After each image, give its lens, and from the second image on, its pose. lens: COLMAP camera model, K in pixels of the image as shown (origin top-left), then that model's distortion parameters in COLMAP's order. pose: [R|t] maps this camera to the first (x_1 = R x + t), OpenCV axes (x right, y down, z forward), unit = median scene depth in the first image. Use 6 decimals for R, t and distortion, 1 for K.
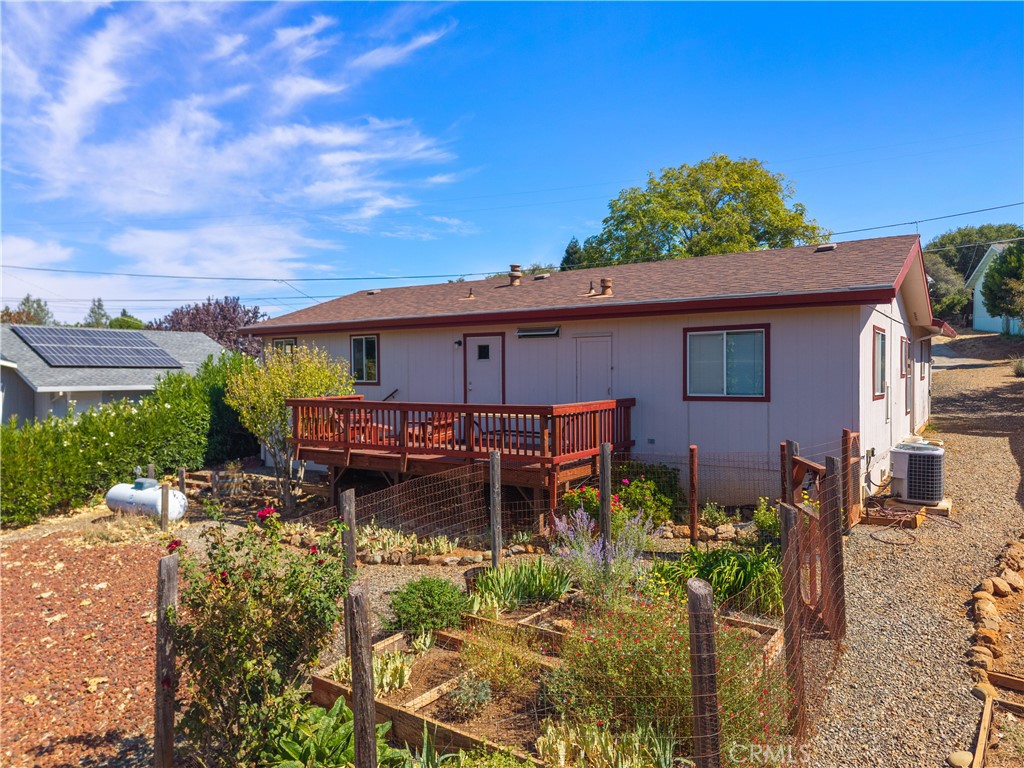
lens RADIAL K [[690.8, 0, 512.0], [0, 690.8, 384.0], [0, 0, 1]] dist [0.027747, -0.030264]
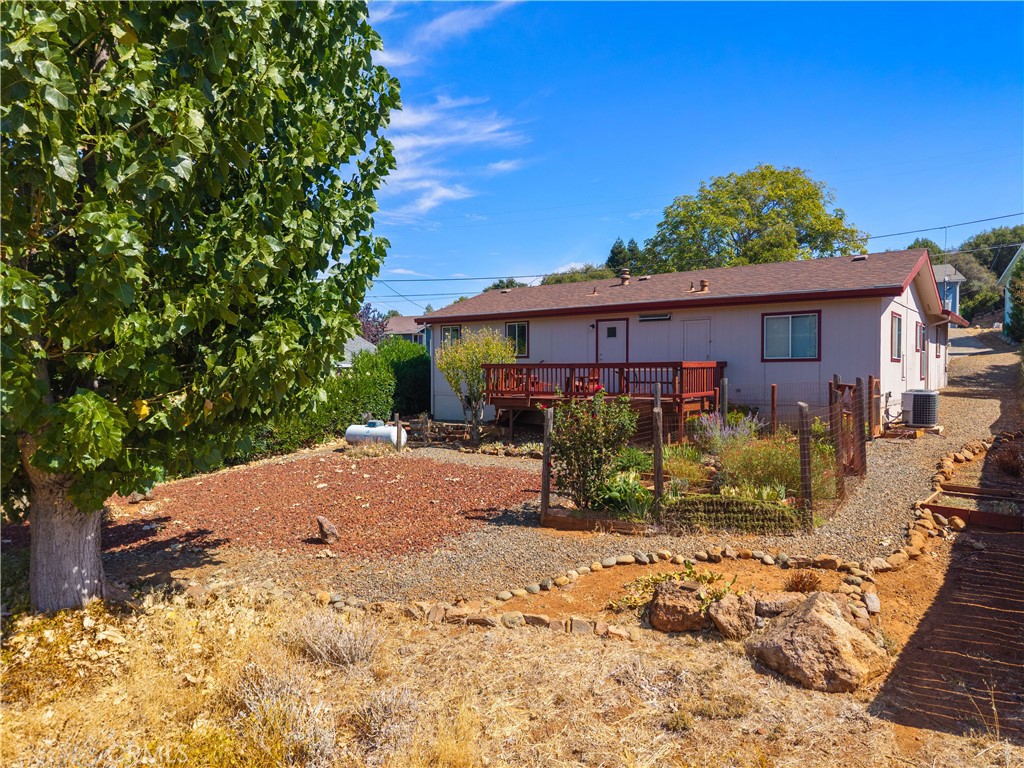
lens RADIAL K [[710.9, 0, 496.6], [0, 710.9, 387.8], [0, 0, 1]] dist [0.005109, 0.001433]
pose [[0.998584, 0.004478, -0.053007, -0.203996], [-0.004281, 0.999984, 0.003827, 0.064319], [0.053023, -0.003594, 0.998587, -0.476540]]
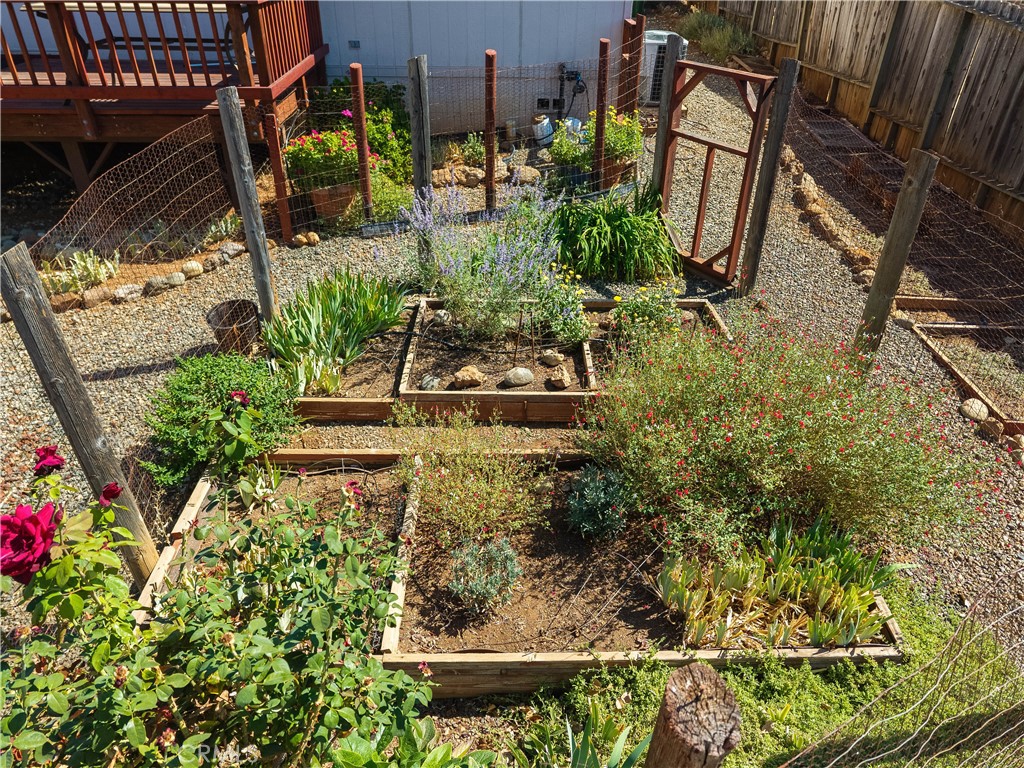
lens RADIAL K [[690.8, 0, 512.0], [0, 690.8, 384.0], [0, 0, 1]] dist [0.027747, -0.030264]
pose [[0.794341, -0.309339, 0.522811, -0.116265], [-0.008150, 0.855129, 0.518350, 0.011690], [-0.607417, -0.416008, 0.676743, 0.272752]]
